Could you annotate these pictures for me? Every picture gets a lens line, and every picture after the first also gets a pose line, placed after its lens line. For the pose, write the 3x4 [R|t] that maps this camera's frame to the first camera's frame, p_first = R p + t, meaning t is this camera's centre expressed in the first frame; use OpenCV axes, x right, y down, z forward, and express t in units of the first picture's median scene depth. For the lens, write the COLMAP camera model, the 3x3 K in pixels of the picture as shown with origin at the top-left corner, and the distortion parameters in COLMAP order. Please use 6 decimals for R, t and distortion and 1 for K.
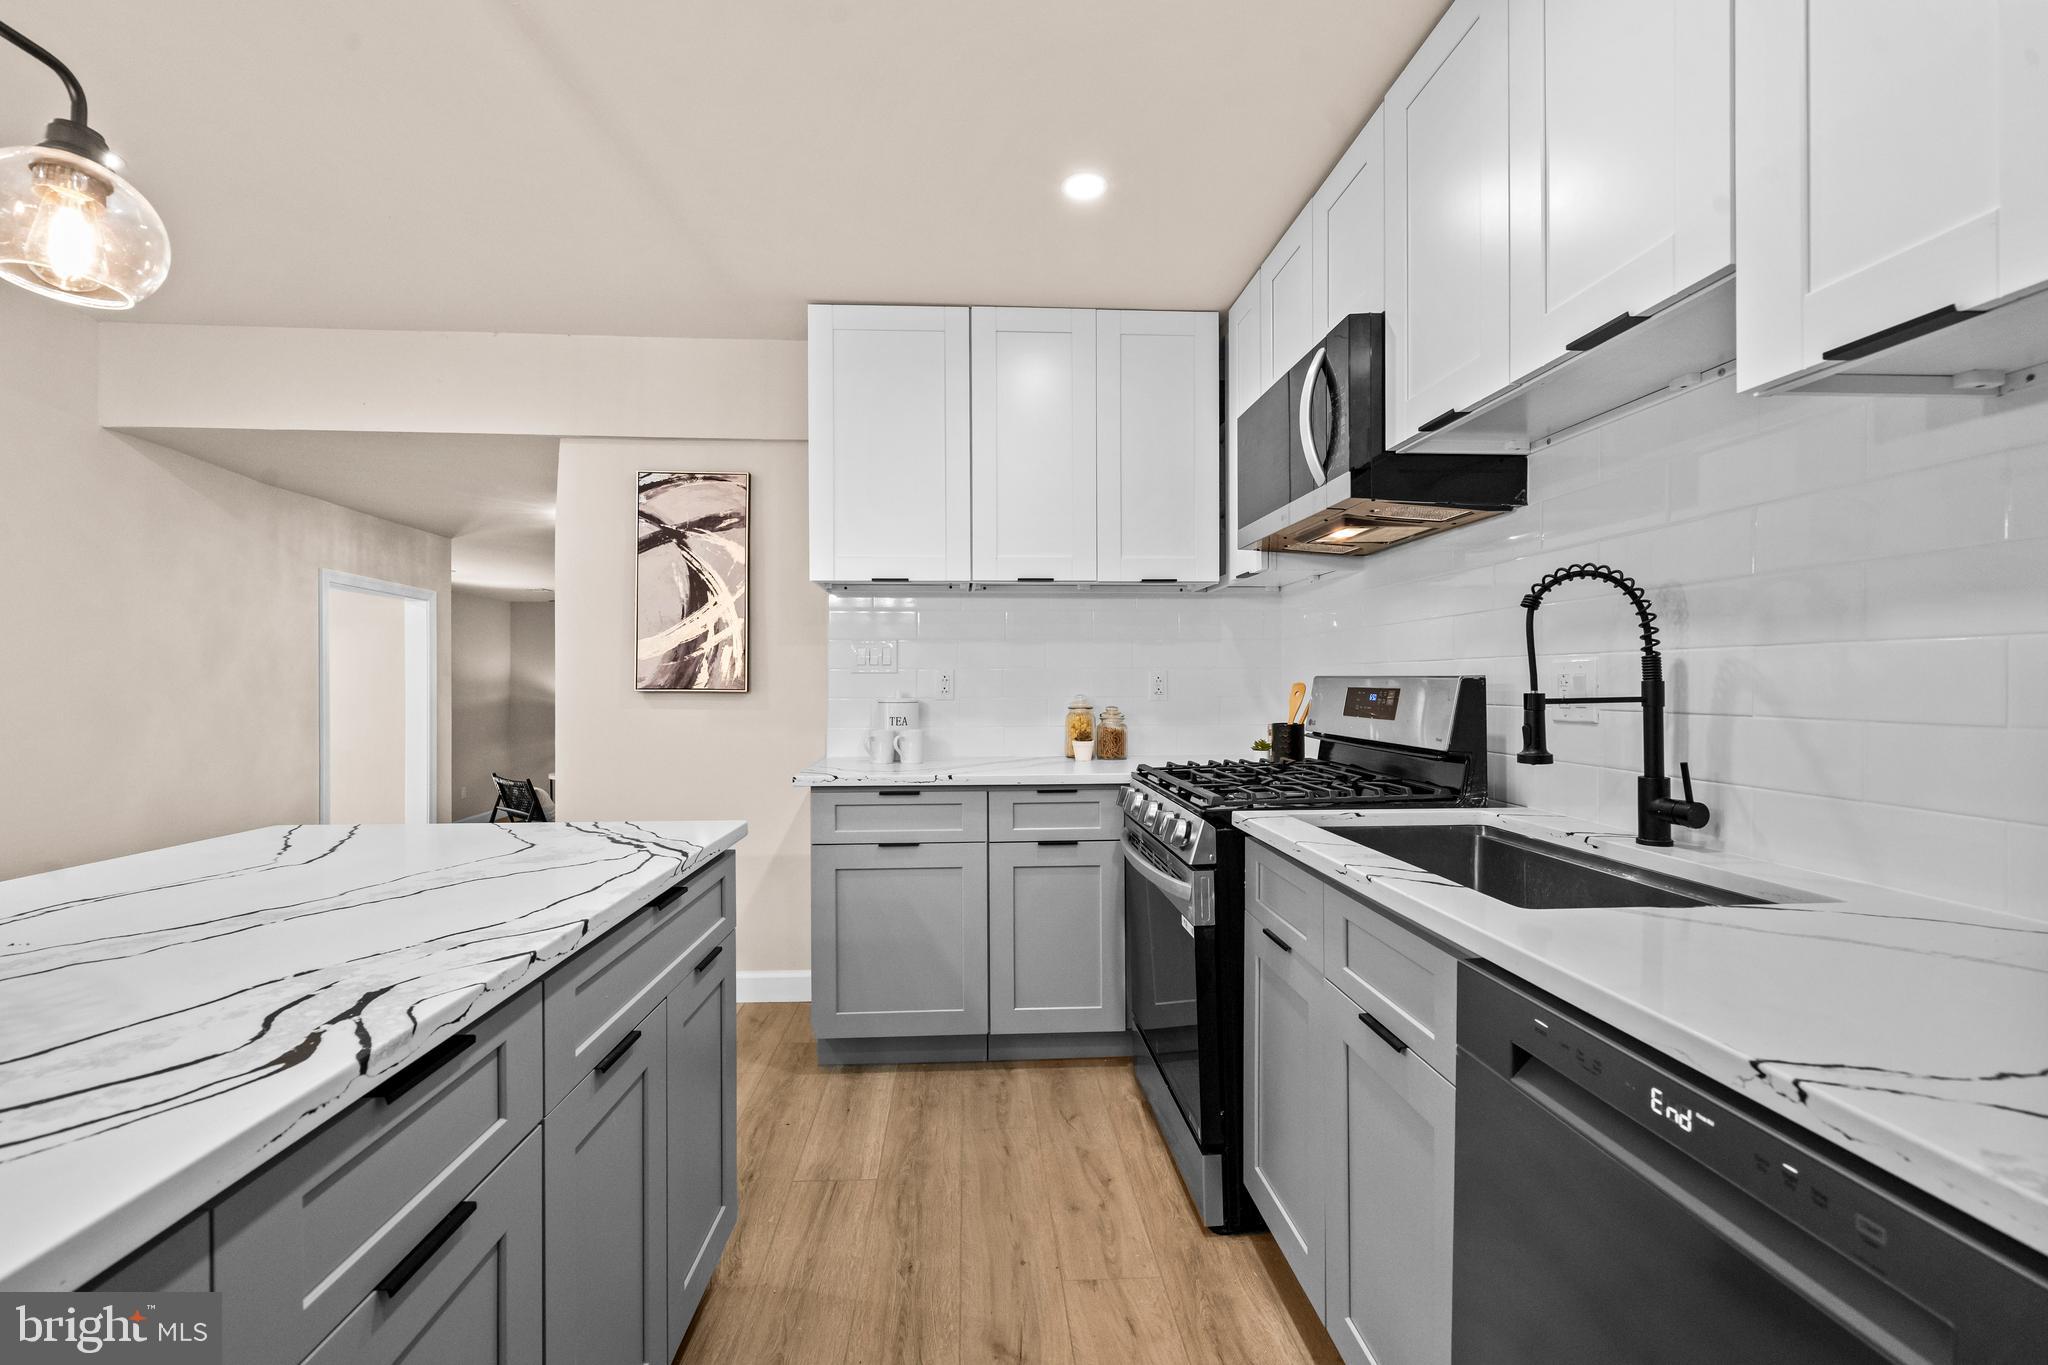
lens RADIAL K [[883.2, 0, 1017.9], [0, 883.2, 673.3], [0, 0, 1]] dist [0.001433, -0.000356]
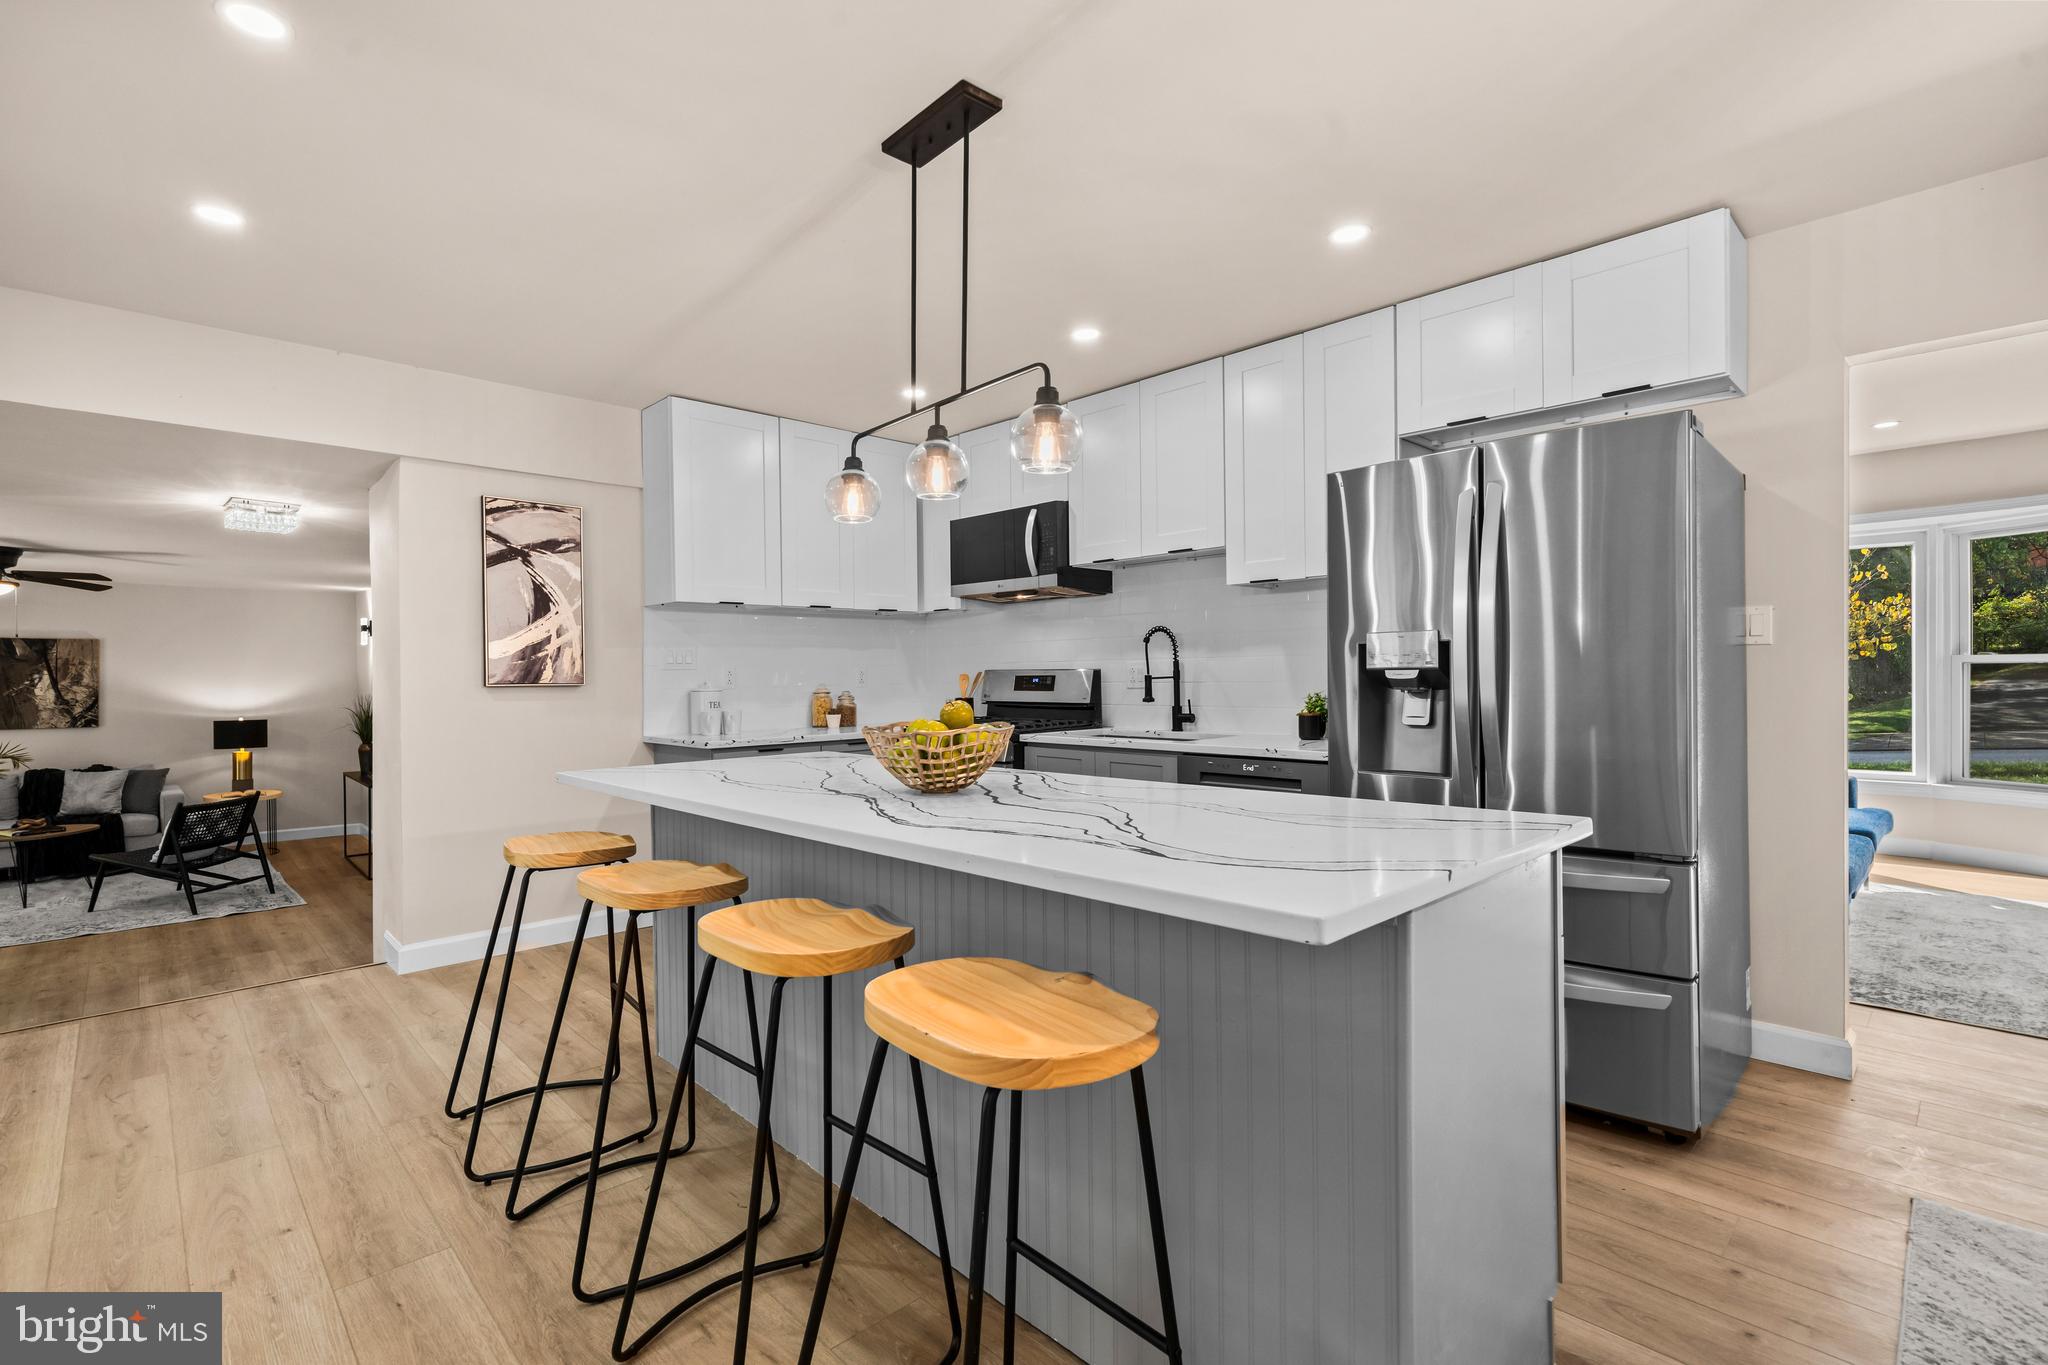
lens RADIAL K [[926.9, 0, 1028.3], [0, 926.9, 687.0], [0, 0, 1]] dist [0.002345, -0.000129]
pose [[0.750331, -0.016268, 0.660862, -0.702949], [0.004486, 0.999799, 0.019517, 0.001039], [-0.661047, -0.011680, 0.750254, -0.387154]]
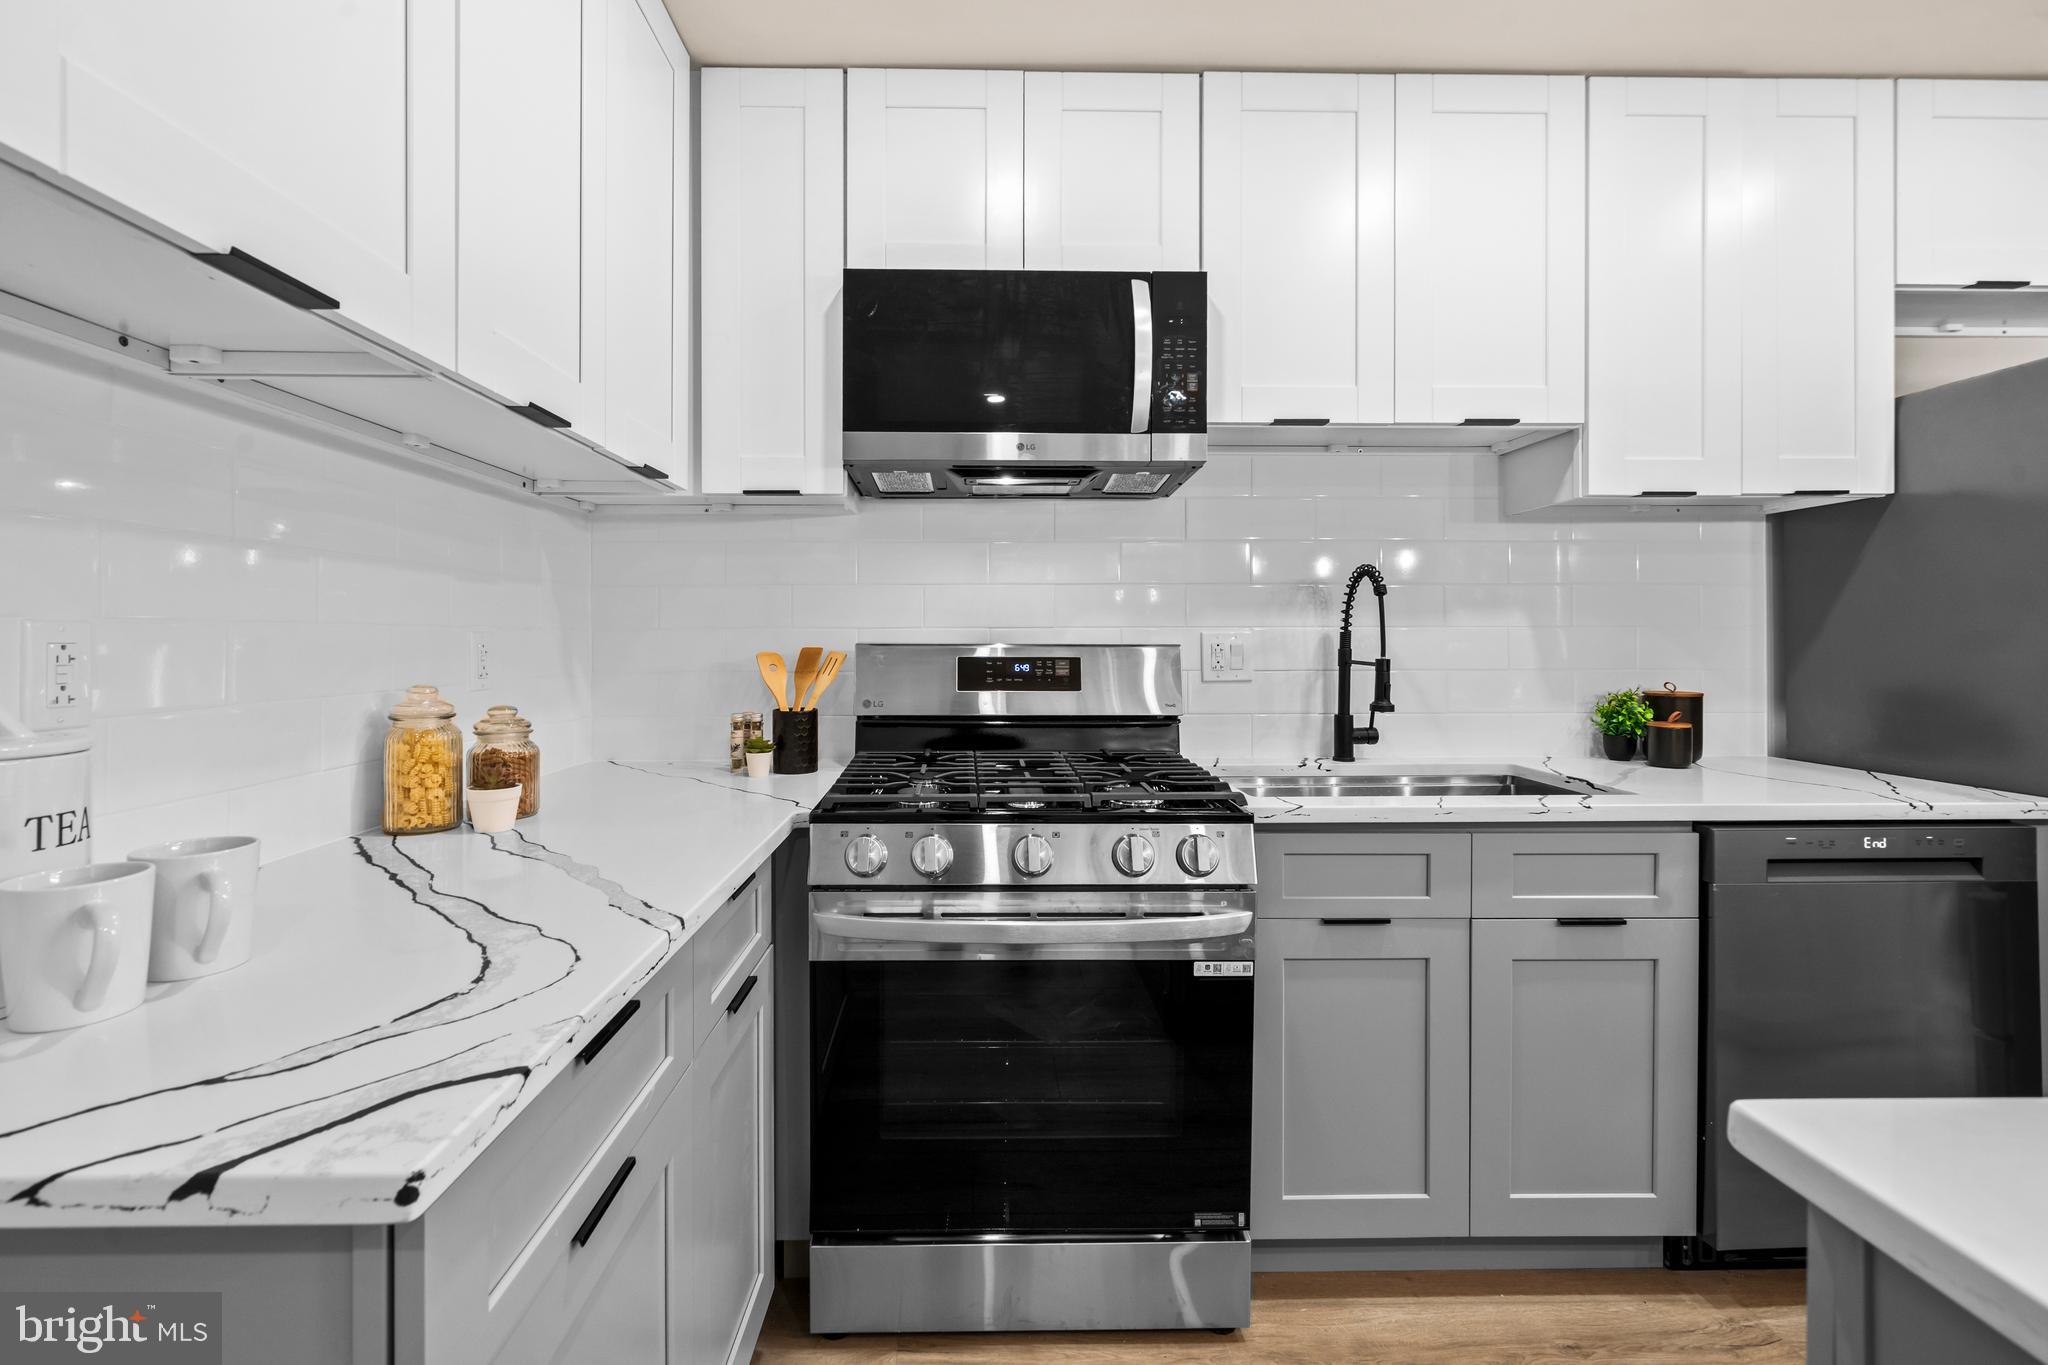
lens RADIAL K [[883.2, 0, 994.2], [0, 883.2, 647.0], [0, 0, 1]] dist [0.001433, -0.000356]
pose [[0.037051, -0.001451, 0.999312, -0.359781], [-0.006434, 0.999978, 0.001691, 0.002585], [-0.999293, -0.006492, 0.037041, 0.720009]]
